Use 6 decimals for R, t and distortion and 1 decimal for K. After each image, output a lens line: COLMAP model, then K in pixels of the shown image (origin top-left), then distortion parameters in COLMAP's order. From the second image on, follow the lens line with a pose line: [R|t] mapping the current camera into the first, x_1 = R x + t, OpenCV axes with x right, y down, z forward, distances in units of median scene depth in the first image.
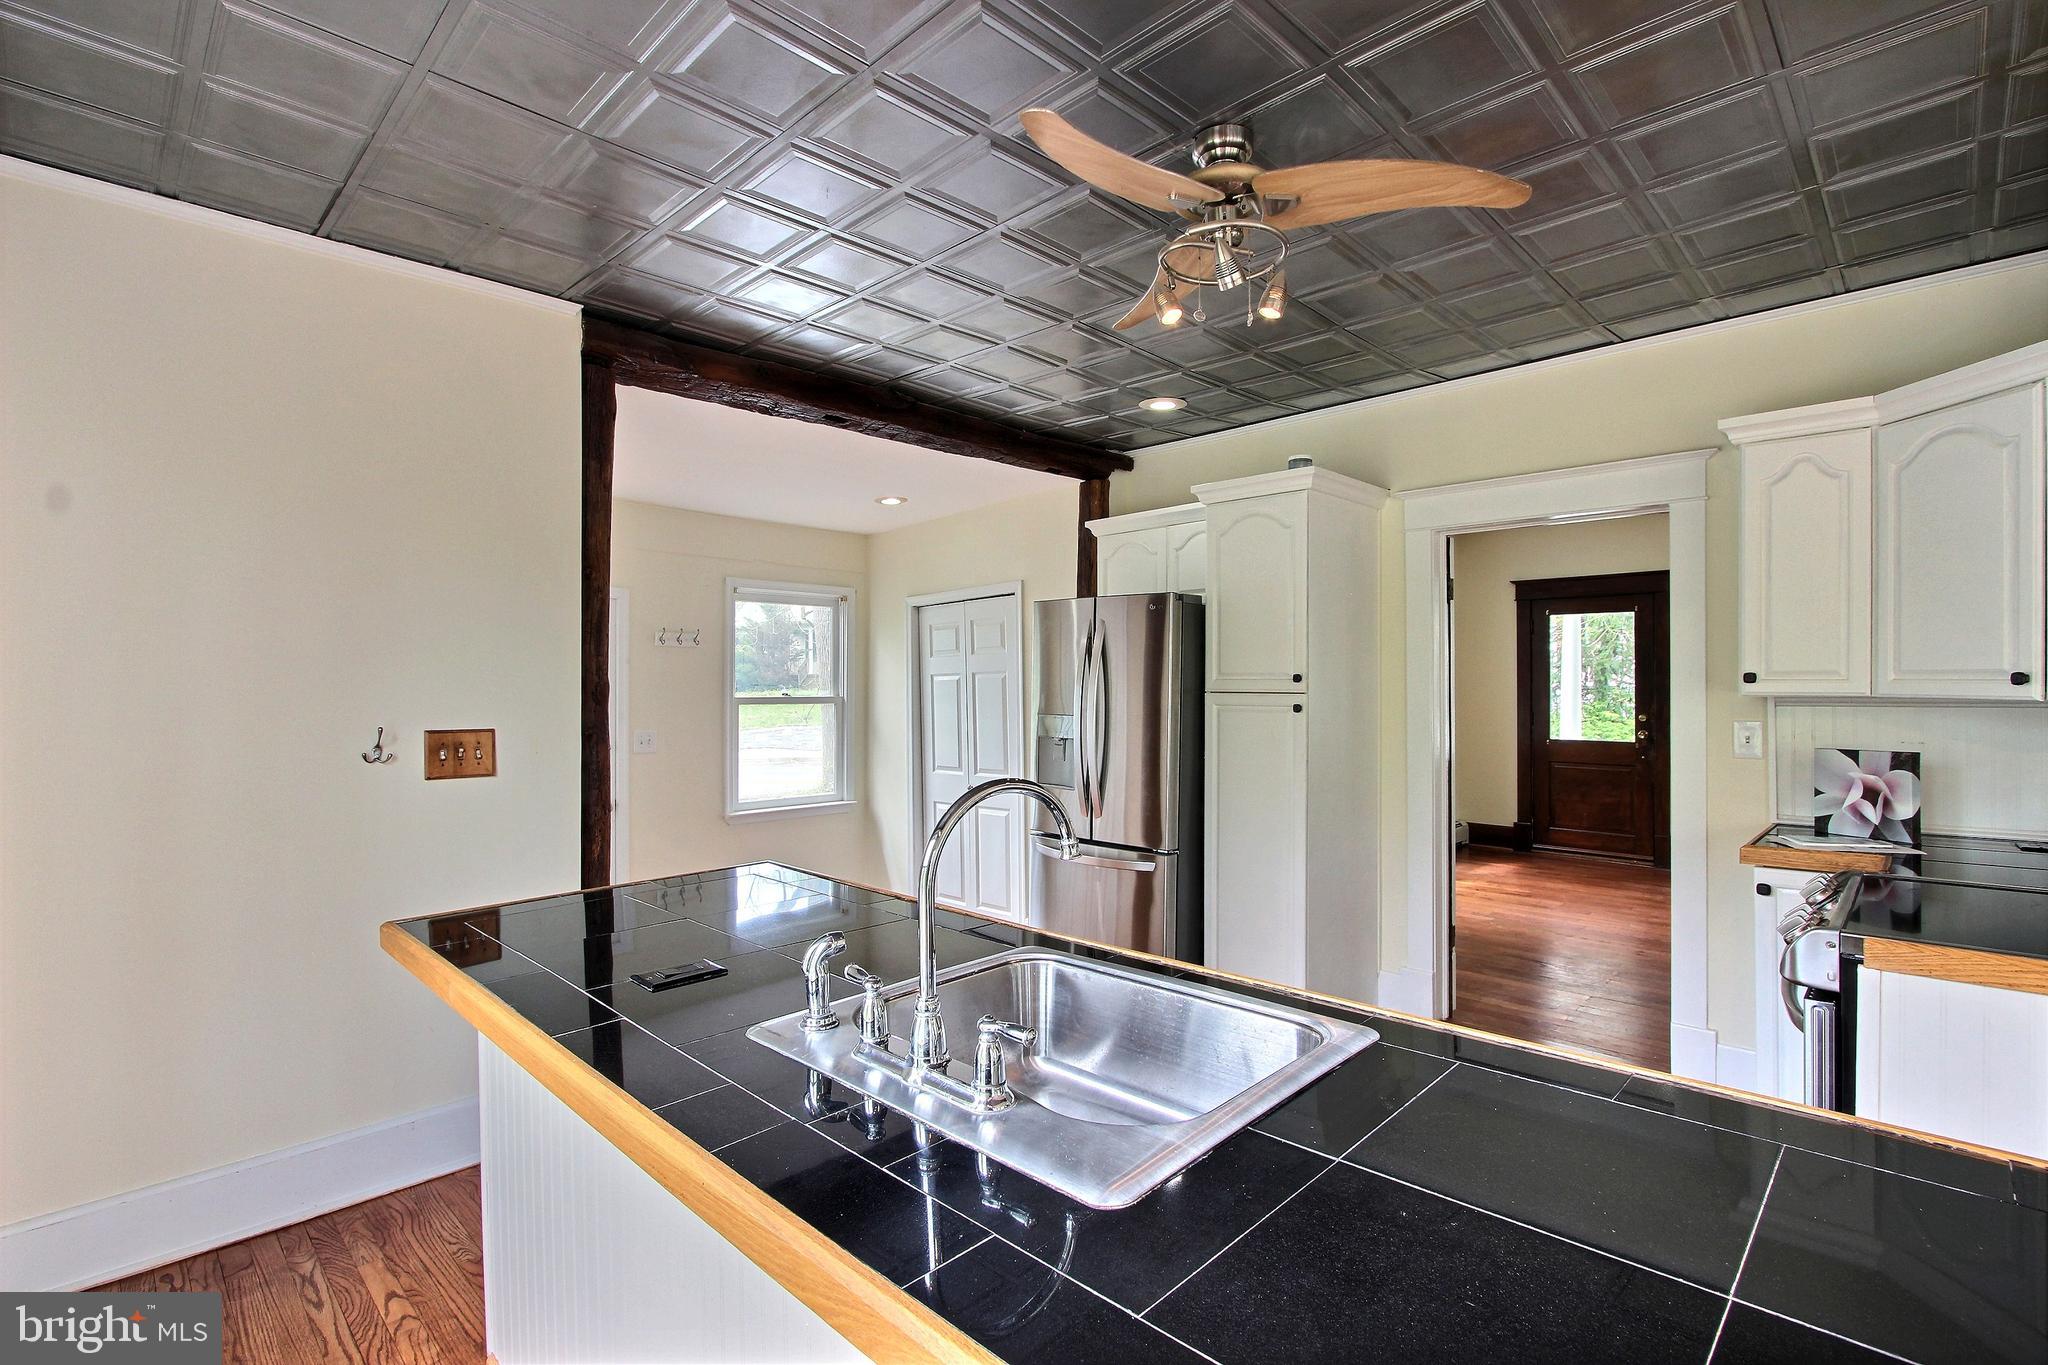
lens RADIAL K [[942.6, 0, 1036.8], [0, 942.6, 684.5], [0, 0, 1]] dist [-0.019044, 0.001192]
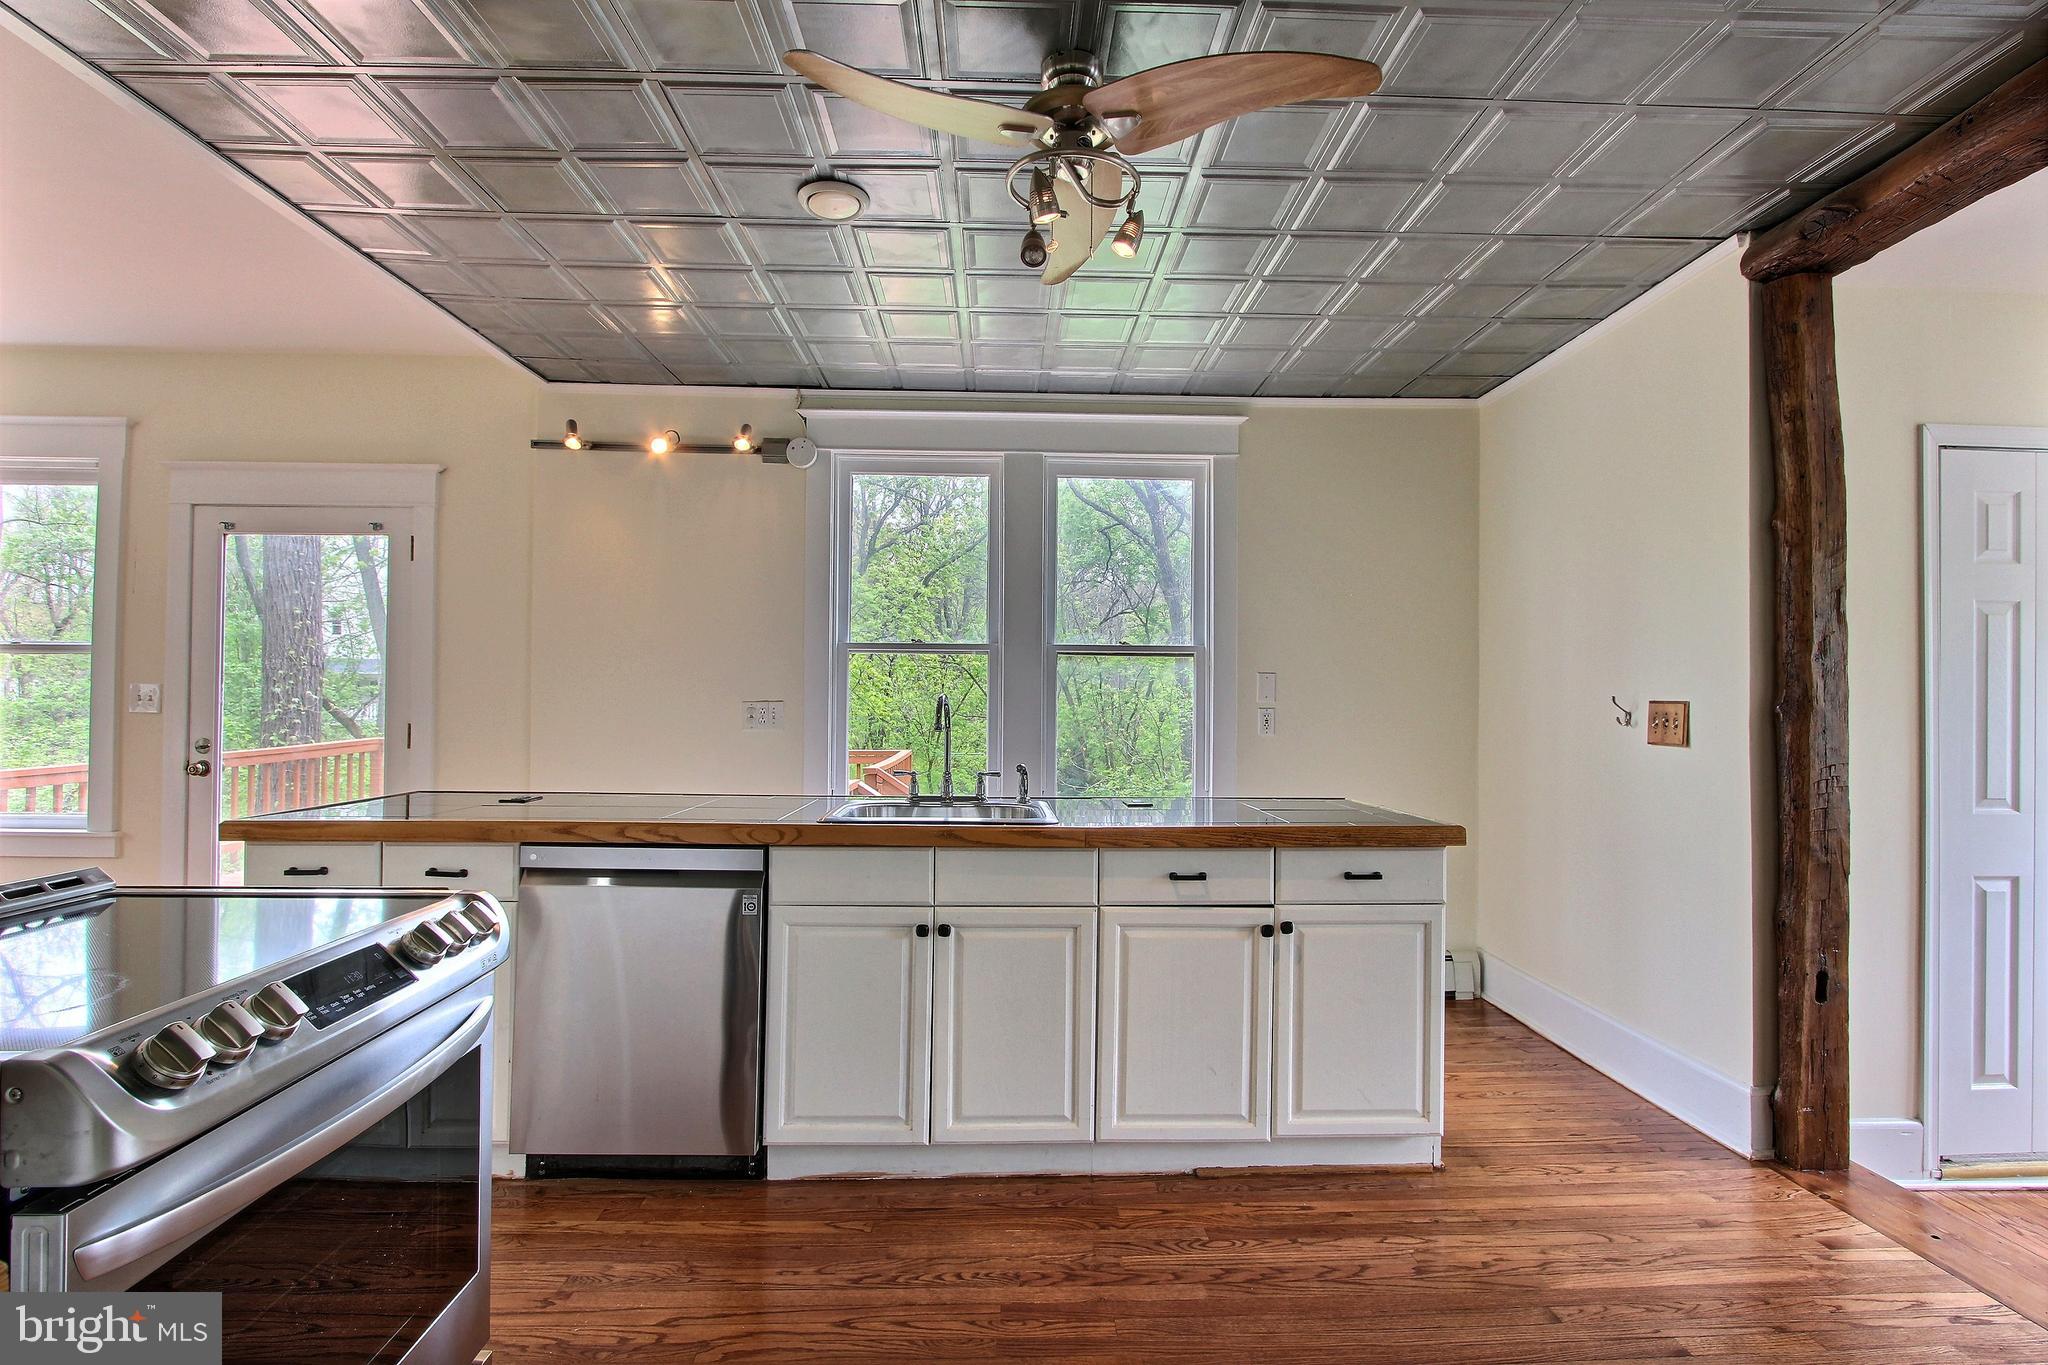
lens RADIAL K [[1013.4, 0, 1018.9], [0, 1013.4, 693.9], [0, 0, 1]] dist [-0.019130, -0.000914]
pose [[-0.689924, -0.007371, -0.723844, 0.521745], [-0.002913, 0.999968, -0.007407, 0.035724], [0.723876, -0.003002, -0.689924, 0.883685]]
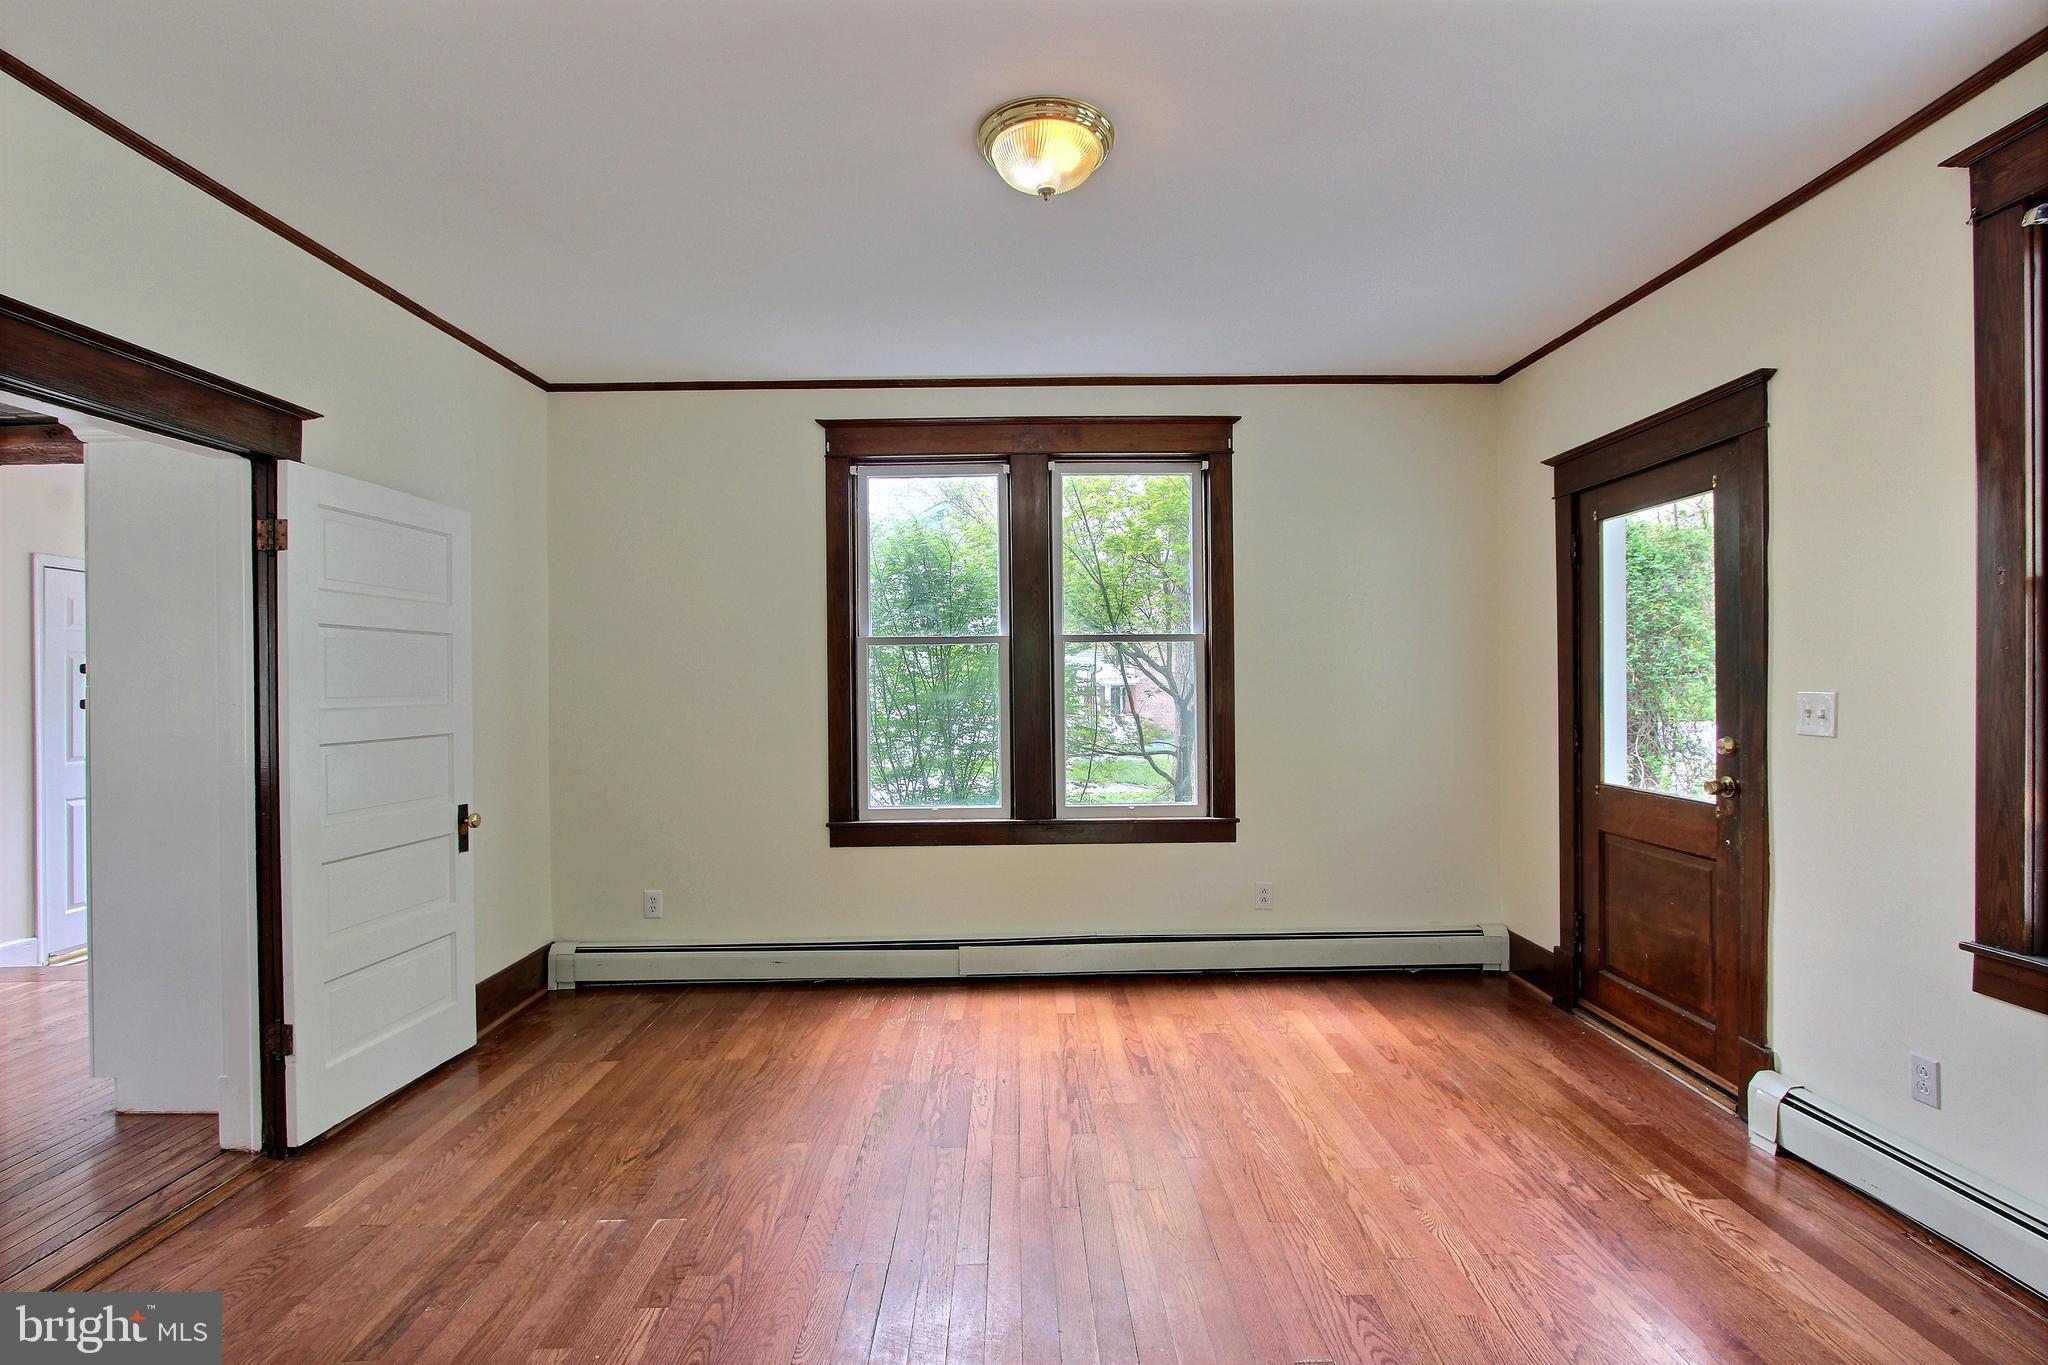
lens RADIAL K [[942.6, 0, 1025.8], [0, 942.6, 677.8], [0, 0, 1]] dist [-0.019044, 0.001192]
pose [[0.693607, -0.007456, -0.720315, 1.425444], [0.009463, 0.999954, -0.001239, 0.007233], [0.720292, -0.005957, 0.693646, 0.966534]]
